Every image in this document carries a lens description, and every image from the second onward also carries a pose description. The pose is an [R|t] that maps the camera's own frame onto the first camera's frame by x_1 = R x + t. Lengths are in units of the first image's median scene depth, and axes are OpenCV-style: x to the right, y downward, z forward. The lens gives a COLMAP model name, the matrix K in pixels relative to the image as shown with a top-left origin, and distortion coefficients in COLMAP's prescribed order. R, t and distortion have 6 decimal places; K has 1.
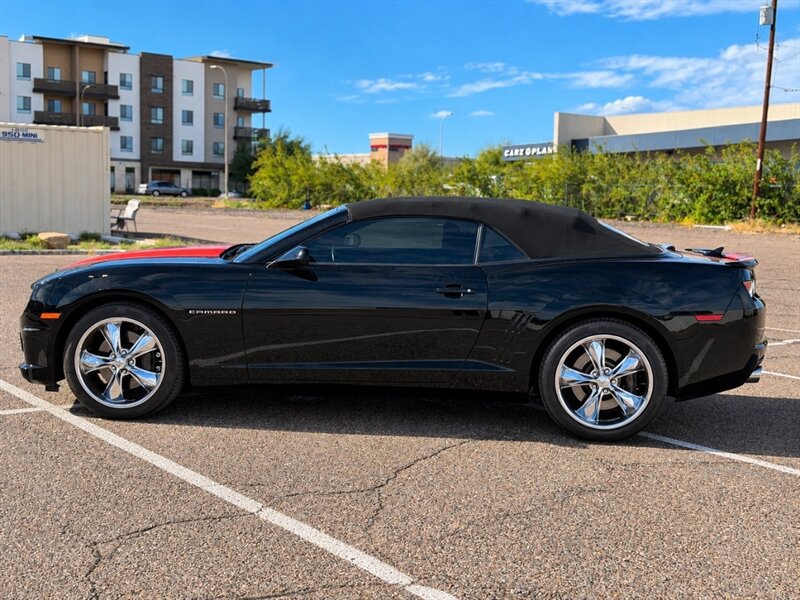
lens RADIAL K [[1122.8, 0, 380.2], [0, 1122.8, 303.0], [0, 0, 1]] dist [0.091174, 0.039674]
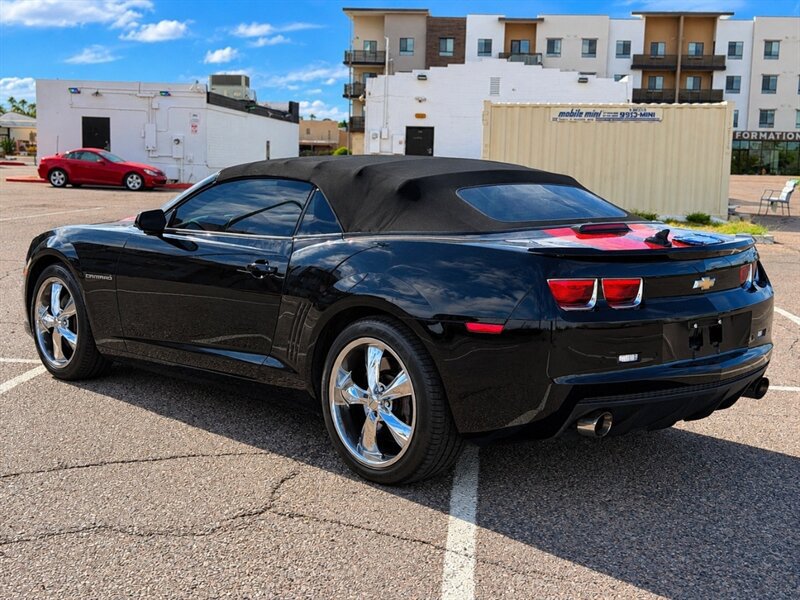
lens RADIAL K [[1122.8, 0, 380.2], [0, 1122.8, 303.0], [0, 0, 1]] dist [0.091174, 0.039674]
pose [[0.759487, 0.069642, -0.646784, 0.169673], [-0.062340, 0.997469, 0.034200, -0.004767], [0.647529, 0.014346, 0.761906, 0.115408]]
